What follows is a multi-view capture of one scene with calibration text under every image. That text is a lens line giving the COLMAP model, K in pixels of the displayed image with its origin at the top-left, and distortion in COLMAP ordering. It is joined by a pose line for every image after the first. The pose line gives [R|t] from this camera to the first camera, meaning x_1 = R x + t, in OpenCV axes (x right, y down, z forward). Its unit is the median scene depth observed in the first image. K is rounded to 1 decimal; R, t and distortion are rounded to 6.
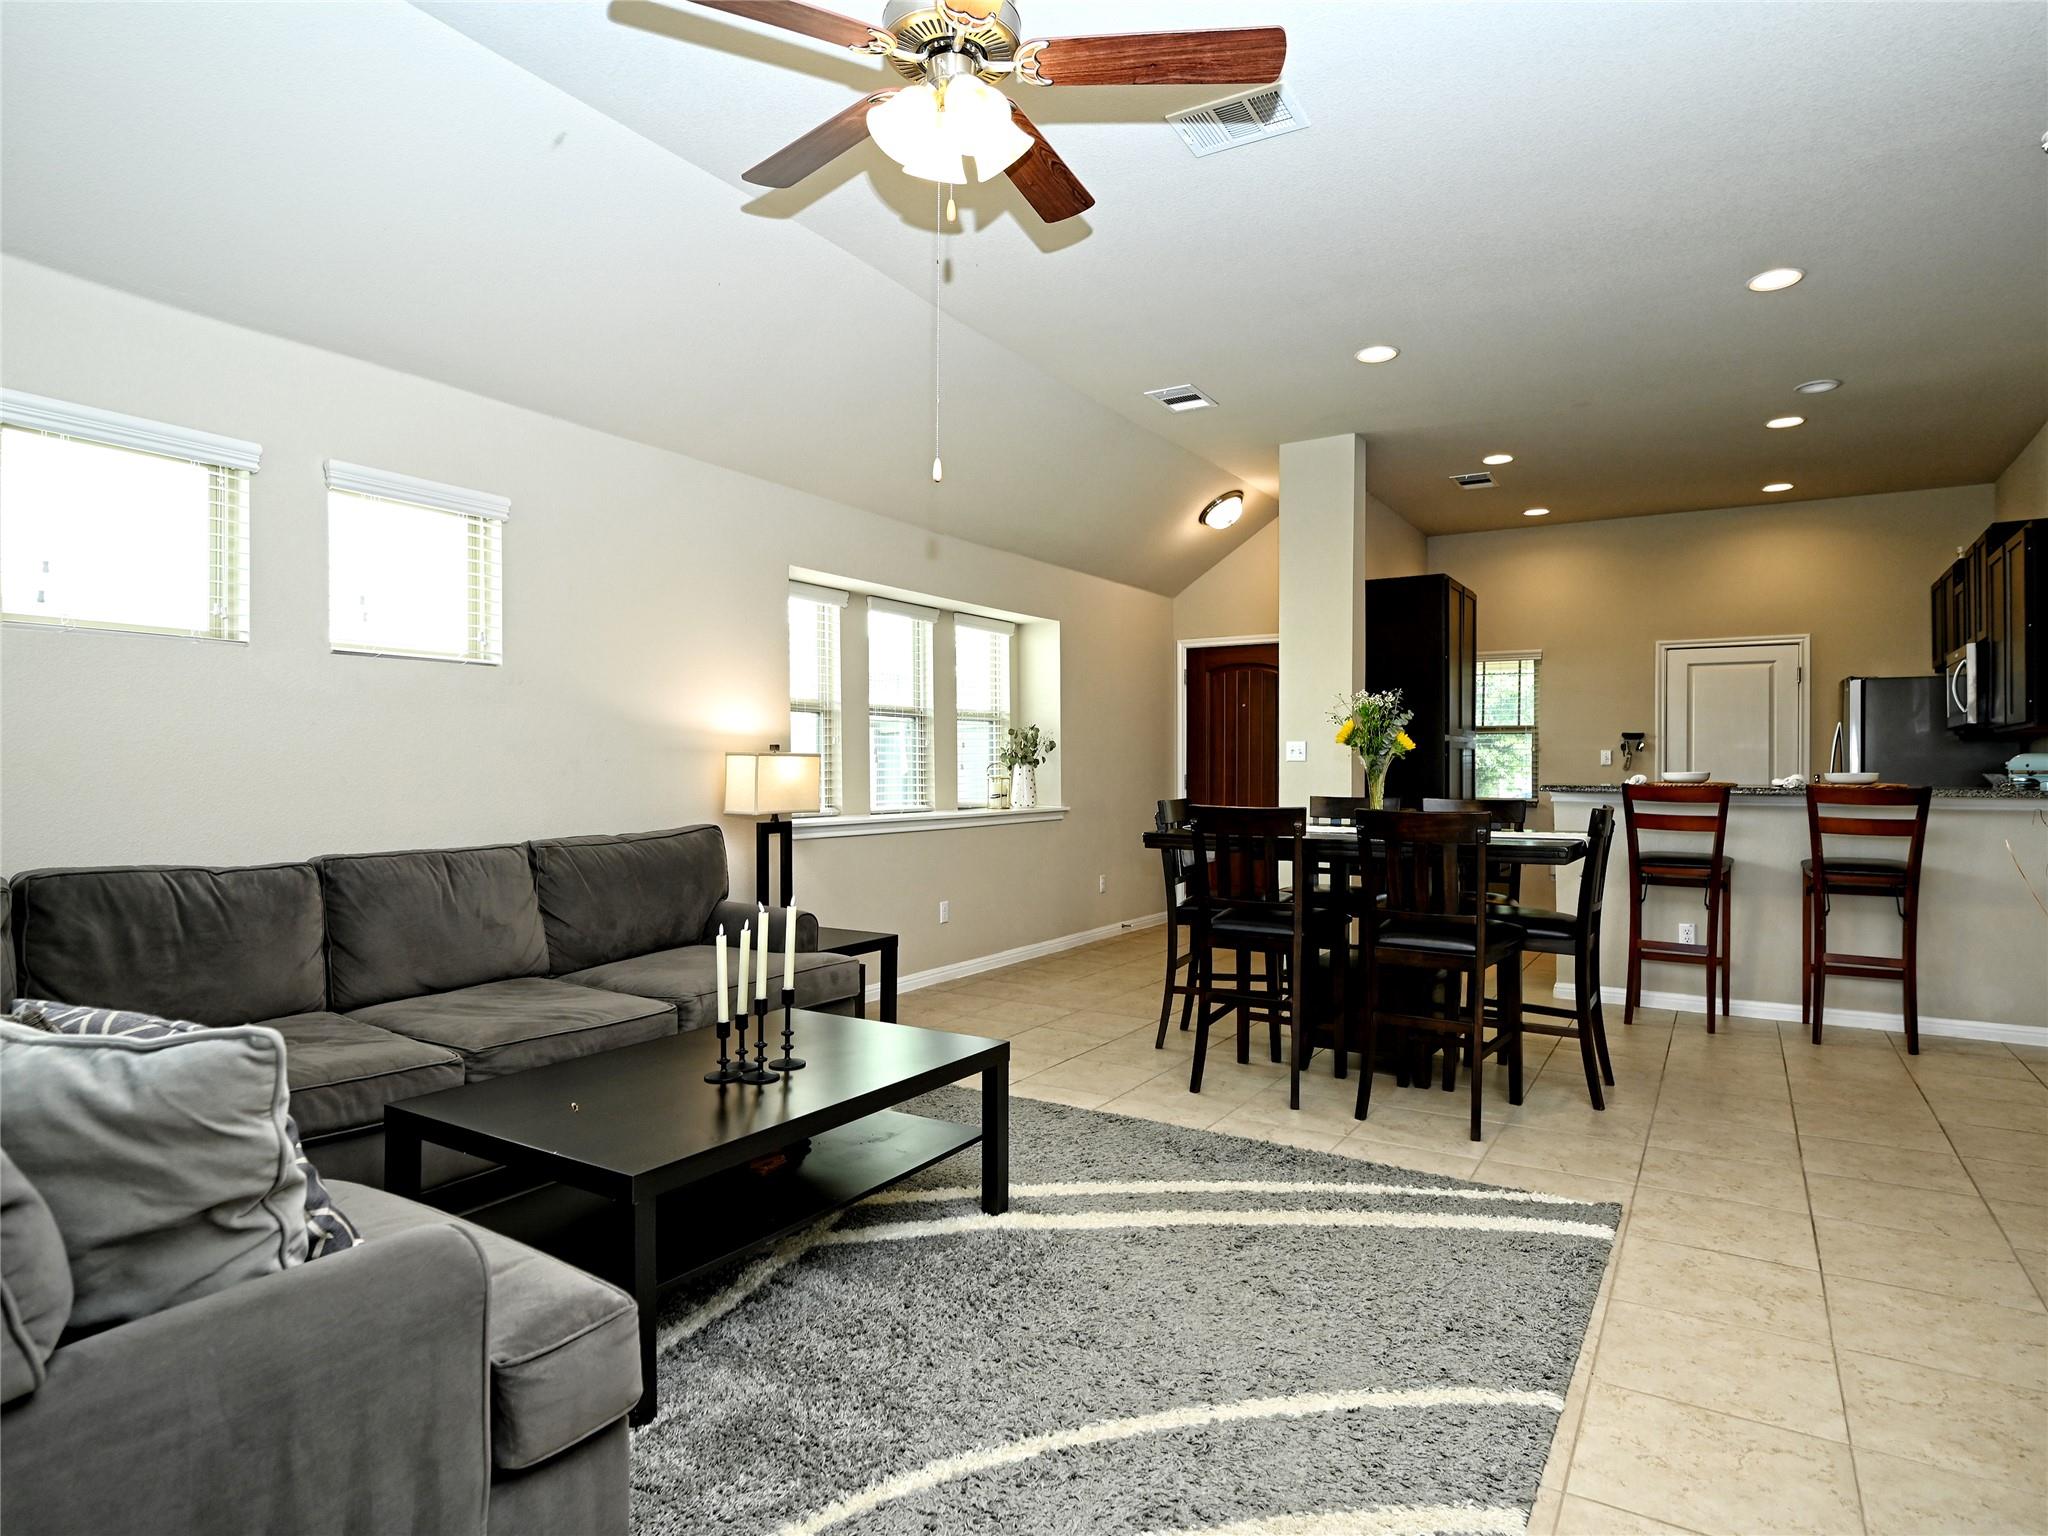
lens RADIAL K [[1105.9, 0, 1017.4], [0, 1105.9, 769.8], [0, 0, 1]] dist [-0.007774, -0.001659]
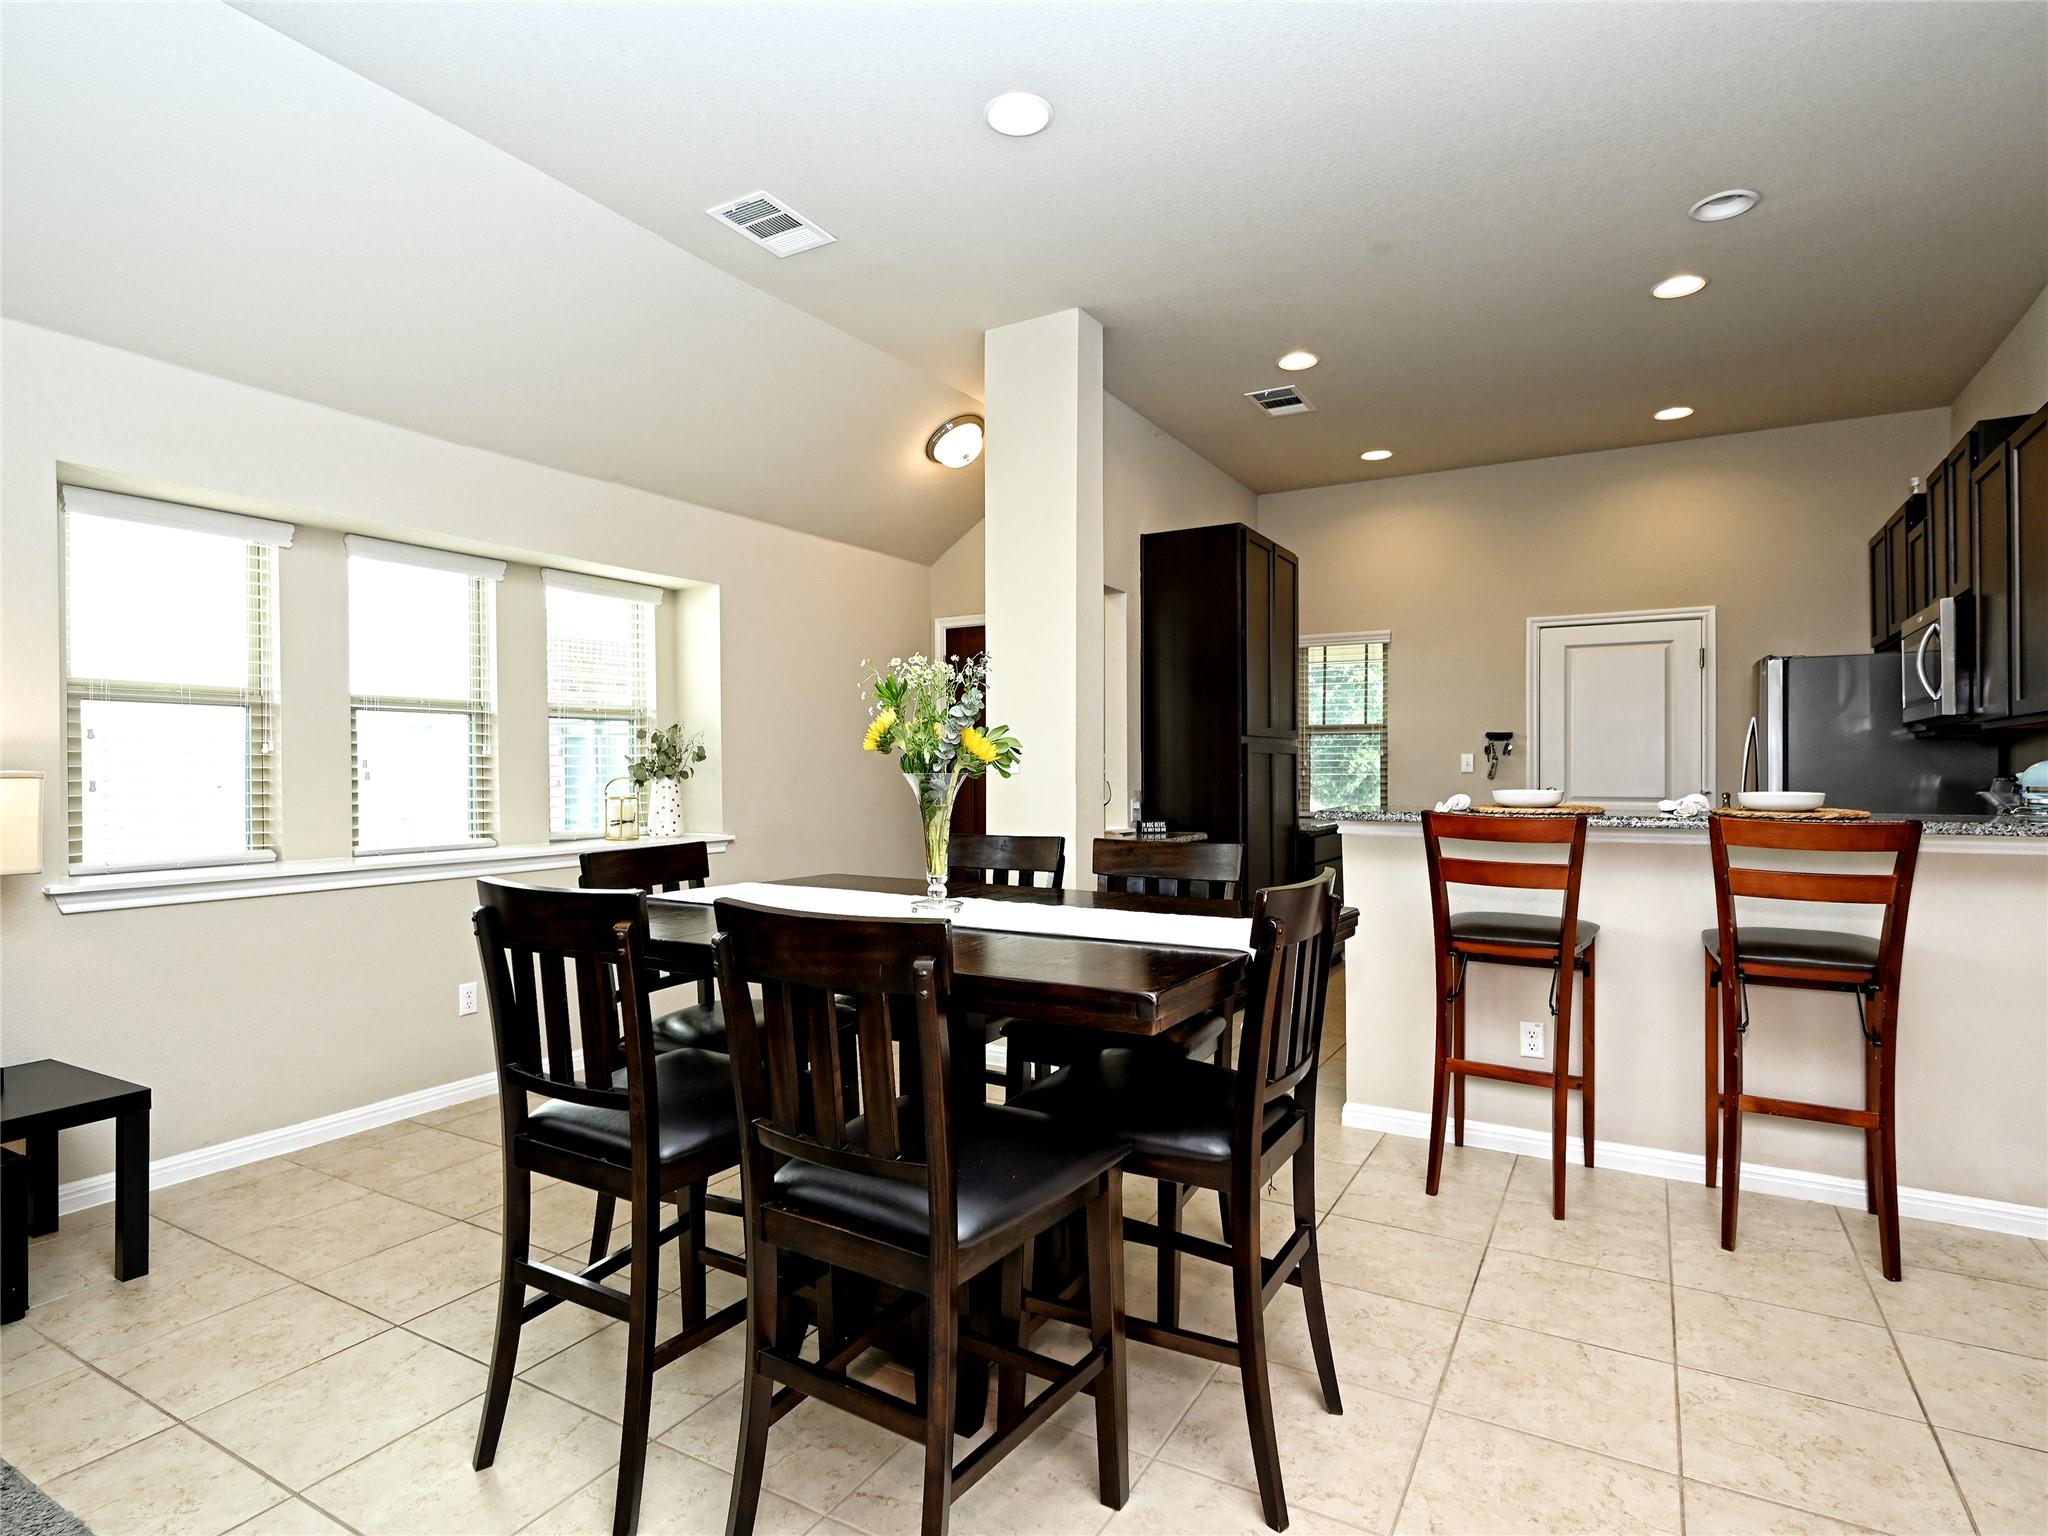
lens RADIAL K [[1027.4, 0, 1028.9], [0, 1027.4, 771.3], [0, 0, 1]] dist [0.002304, -0.002267]
pose [[0.999429, -0.005730, 0.033289, 0.289451], [0.005723, 0.999984, 0.000321, -0.010779], [-0.033291, -0.000131, 0.999446, 0.399263]]
